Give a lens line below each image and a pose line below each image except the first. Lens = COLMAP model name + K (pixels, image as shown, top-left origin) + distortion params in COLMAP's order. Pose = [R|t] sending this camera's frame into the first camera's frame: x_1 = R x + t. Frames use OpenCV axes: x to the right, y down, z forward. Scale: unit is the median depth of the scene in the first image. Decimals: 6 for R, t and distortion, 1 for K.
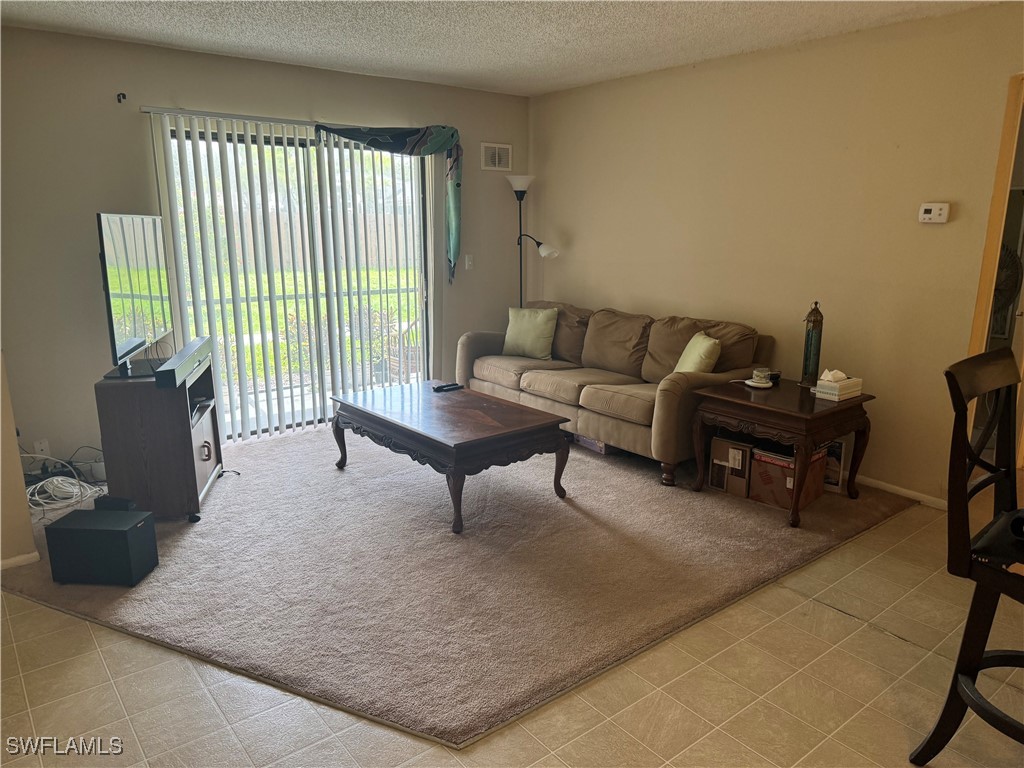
lens RADIAL K [[711.9, 0, 512.6], [0, 711.9, 389.7], [0, 0, 1]] dist [0.017596, -0.032966]
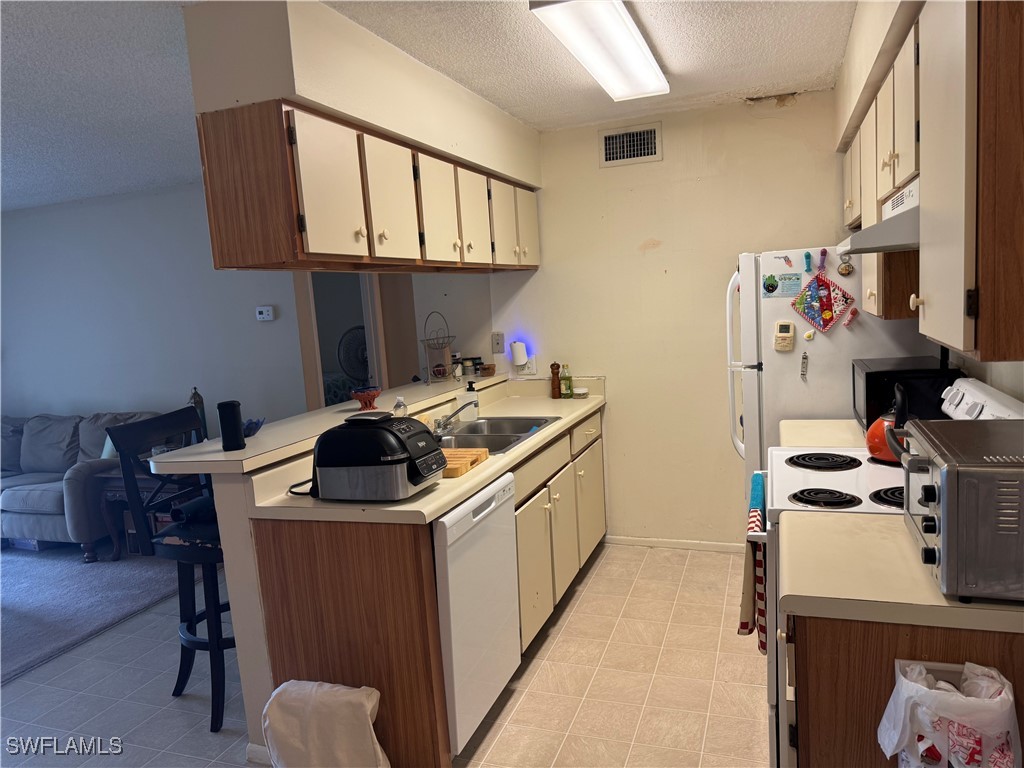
lens RADIAL K [[711.9, 0, 514.3], [0, 711.9, 383.7], [0, 0, 1]] dist [0.017596, -0.032966]
pose [[0.841269, -0.120119, 0.527103, 0.220926], [0.187189, 0.979413, -0.075564, 0.068039], [-0.507175, 0.162238, 0.846435, -0.335561]]
